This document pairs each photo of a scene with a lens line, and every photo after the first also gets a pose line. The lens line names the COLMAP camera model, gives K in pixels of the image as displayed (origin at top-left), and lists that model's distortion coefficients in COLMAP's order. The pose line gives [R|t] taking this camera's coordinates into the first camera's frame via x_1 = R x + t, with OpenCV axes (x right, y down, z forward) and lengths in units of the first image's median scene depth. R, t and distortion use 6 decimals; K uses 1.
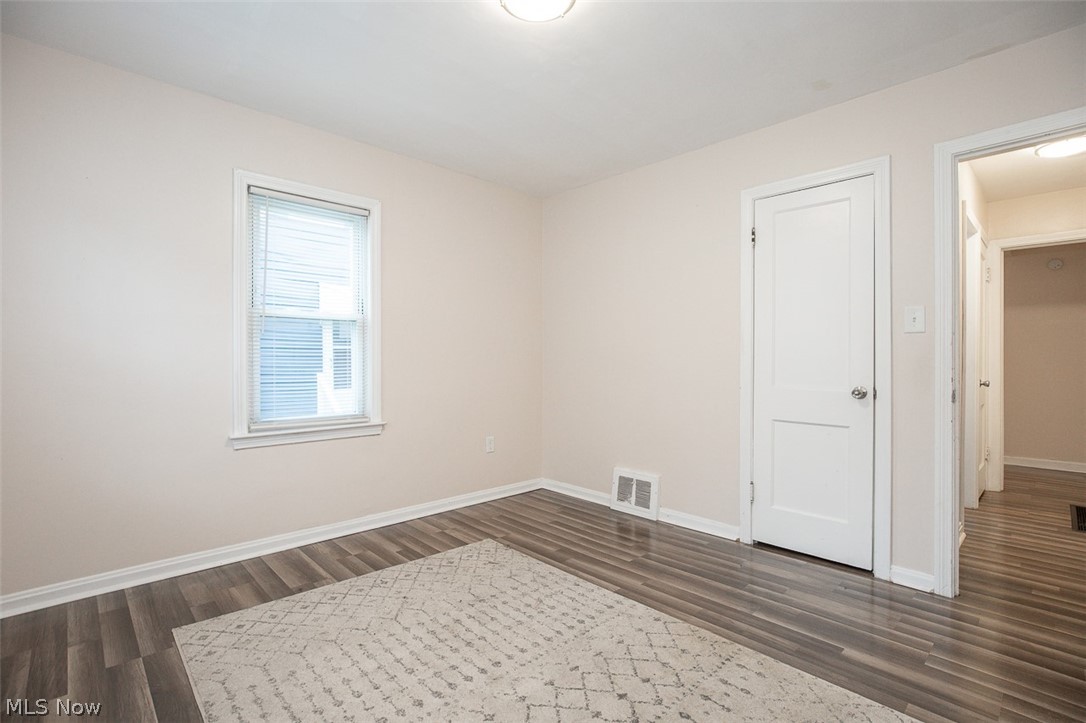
lens RADIAL K [[503.1, 0, 537.4], [0, 503.1, 360.9], [0, 0, 1]] dist [-0.009500, 0.001156]
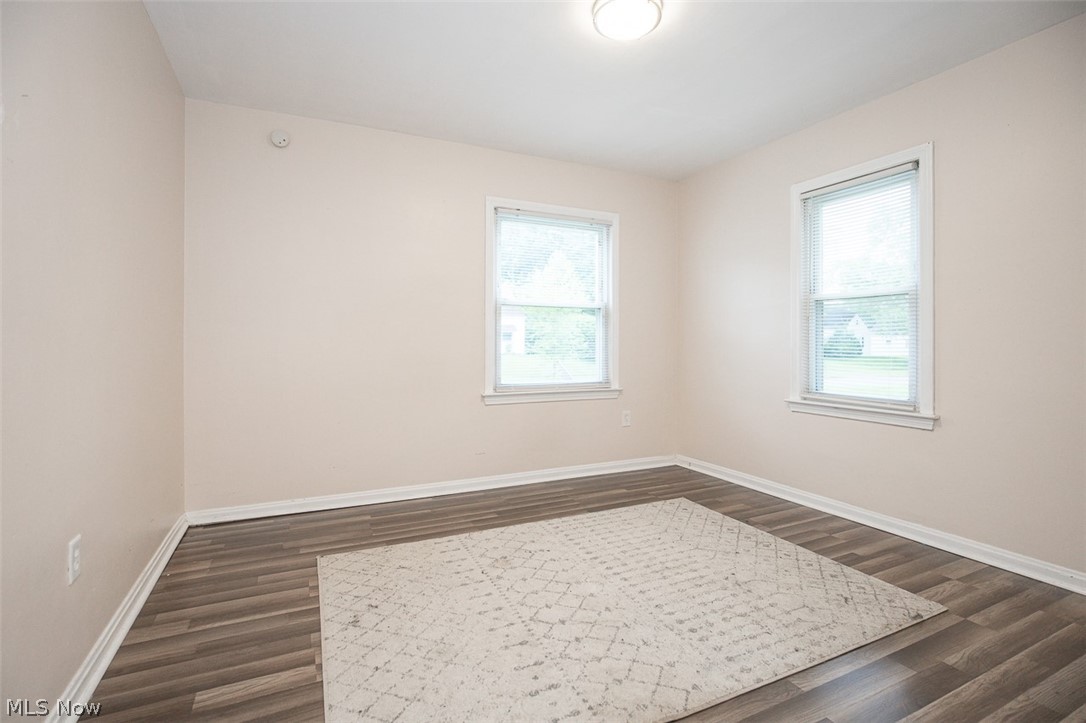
lens RADIAL K [[503.1, 0, 537.6], [0, 503.1, 353.7], [0, 0, 1]] dist [-0.009500, 0.001156]
pose [[-0.302996, 0.015813, -0.952861, 0.777724], [-0.007021, 0.999798, 0.018825, 0.015150], [0.952966, 0.012394, -0.302824, 0.779572]]
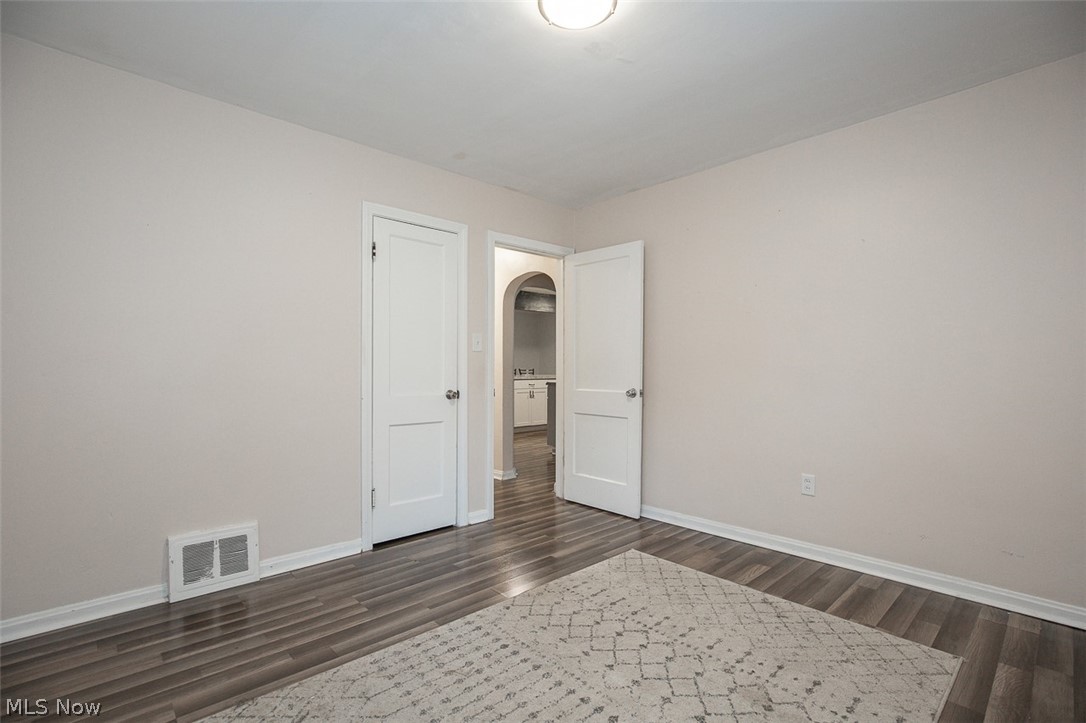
lens RADIAL K [[503.1, 0, 542.8], [0, 503.1, 379.2], [0, 0, 1]] dist [-0.009500, 0.001156]
pose [[0.007350, -0.022429, 0.999721, -0.664204], [0.002538, 0.999746, 0.022411, -0.006625], [-0.999970, 0.002373, 0.007405, 0.715525]]
